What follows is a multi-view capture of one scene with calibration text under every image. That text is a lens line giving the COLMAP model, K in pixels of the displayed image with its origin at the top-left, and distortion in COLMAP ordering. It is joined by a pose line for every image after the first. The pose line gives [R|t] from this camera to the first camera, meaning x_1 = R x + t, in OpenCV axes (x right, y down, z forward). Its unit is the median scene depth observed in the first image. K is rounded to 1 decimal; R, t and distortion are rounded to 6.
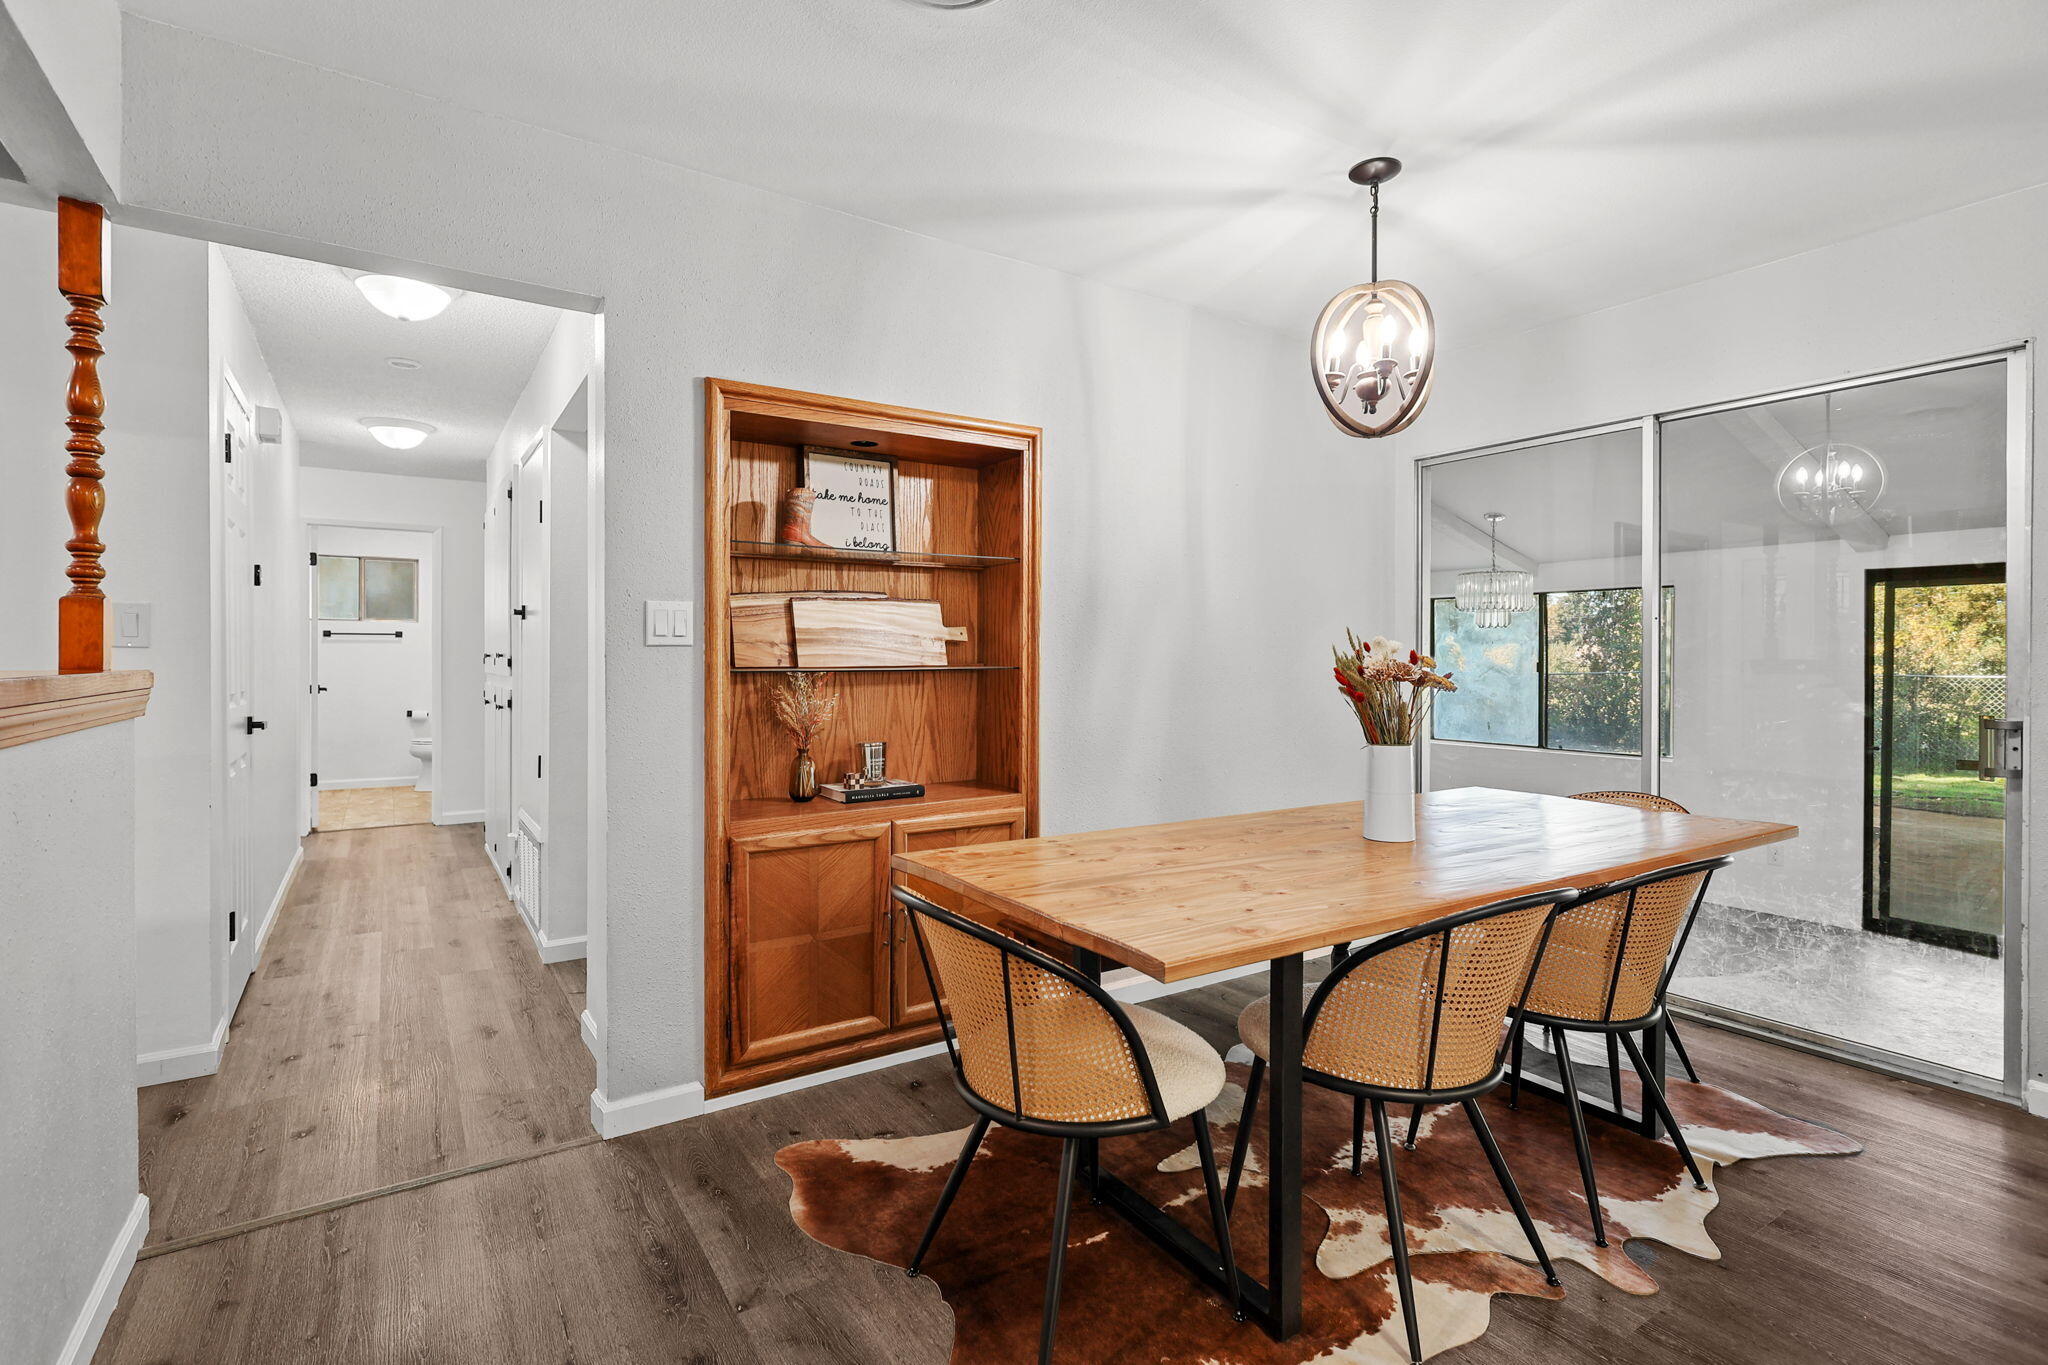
lens RADIAL K [[954.8, 0, 1024.2], [0, 954.8, 659.5], [0, 0, 1]] dist [0.000866, 0.000158]
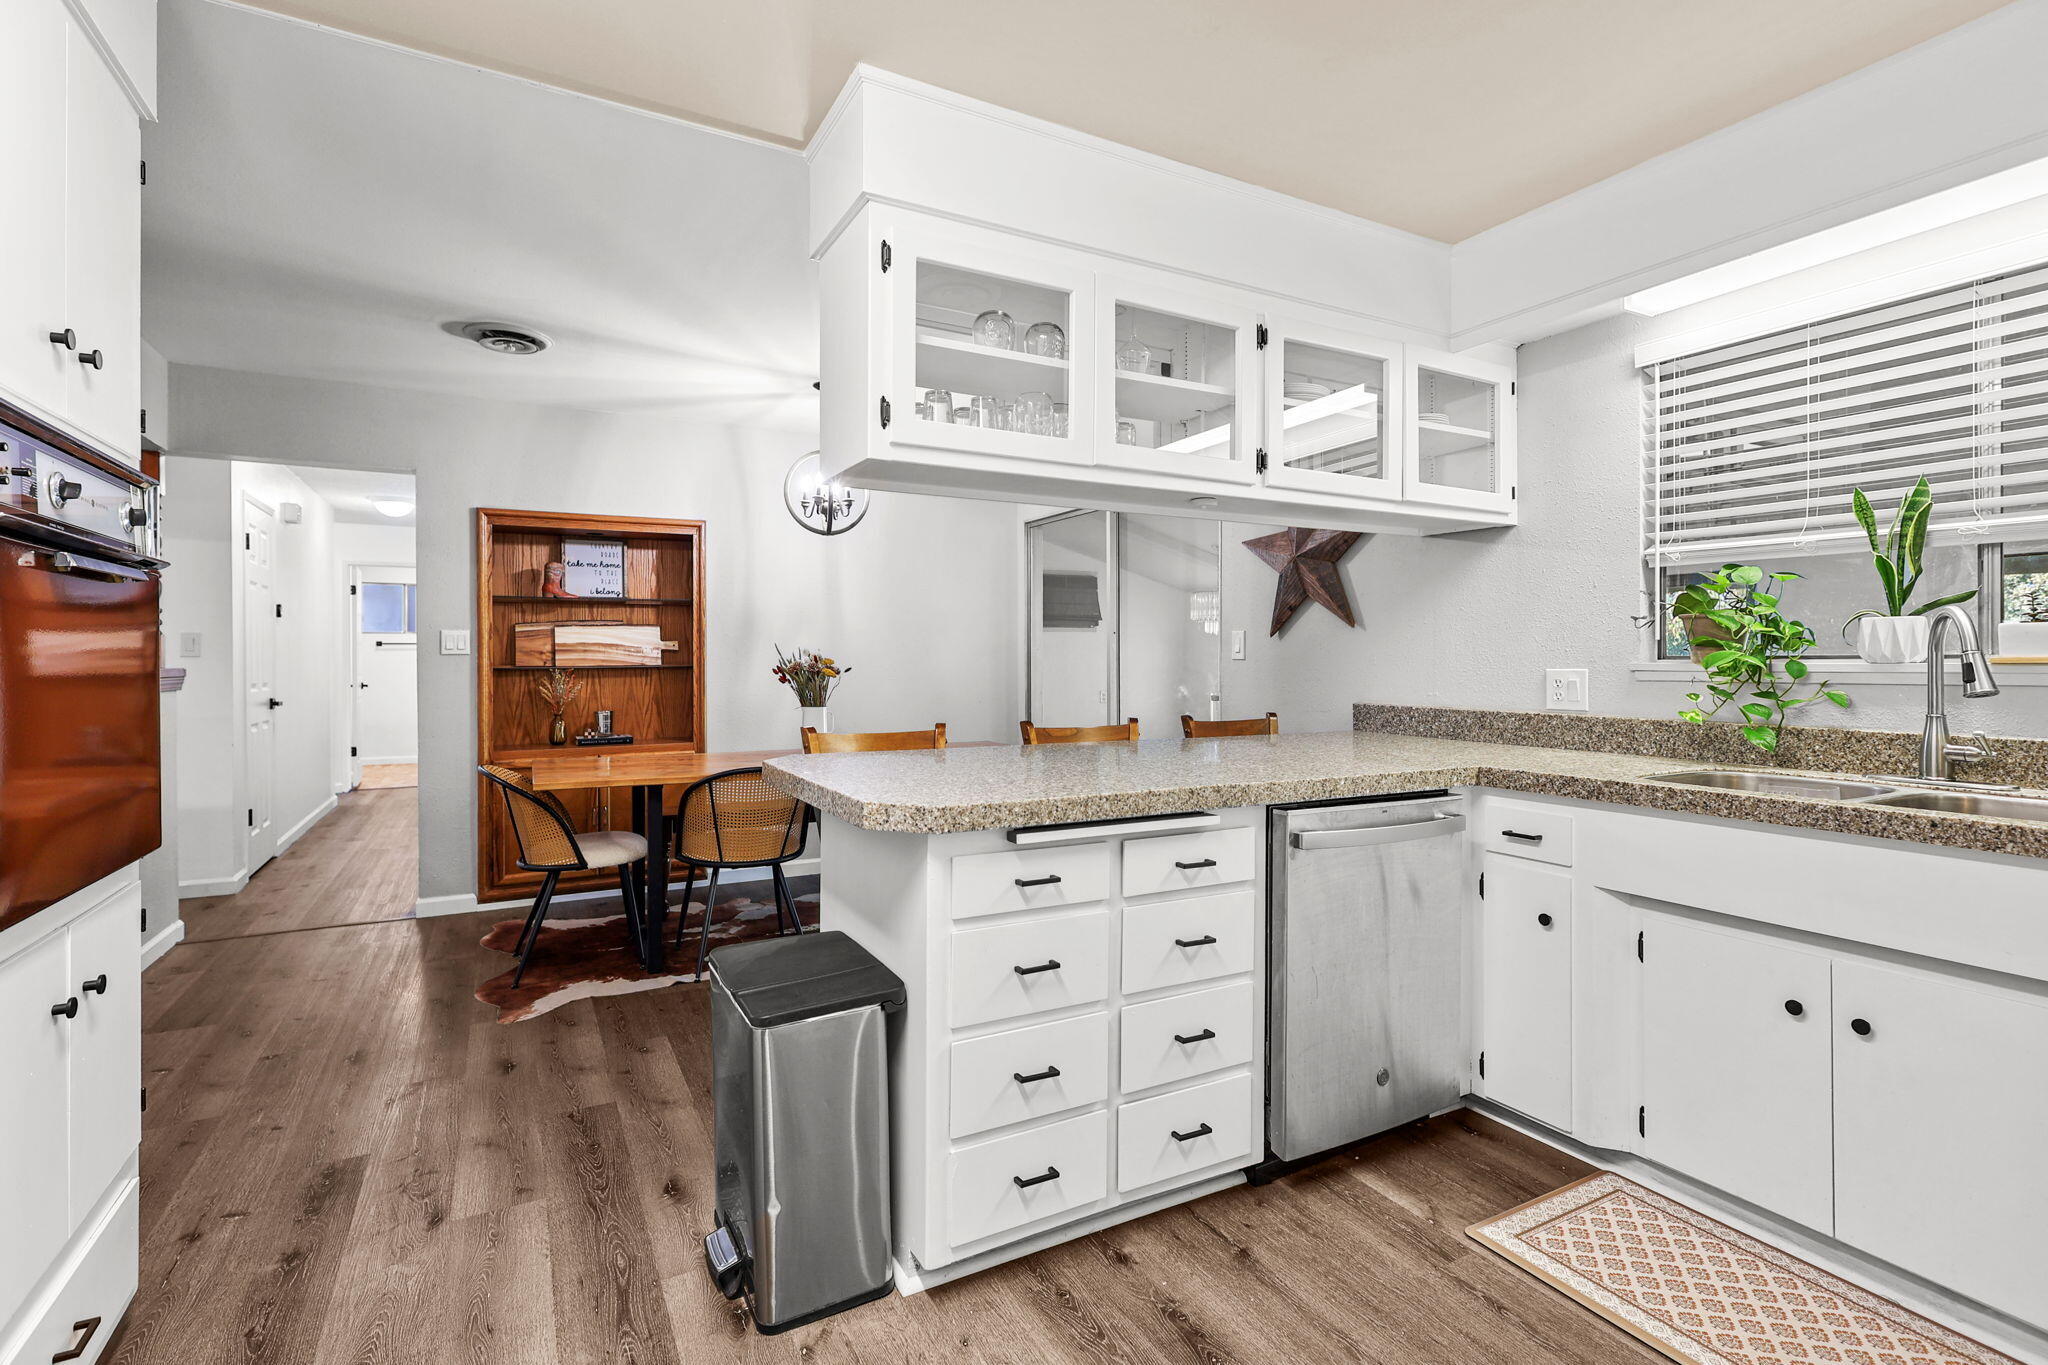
lens RADIAL K [[954.8, 0, 1024.2], [0, 954.8, 659.5], [0, 0, 1]] dist [0.000866, 0.000158]
pose [[0.996181, -0.004438, -0.087202, 0.725114], [0.004260, 0.999988, -0.002235, 0.003064], [0.087211, 0.001855, 0.996188, -0.607169]]
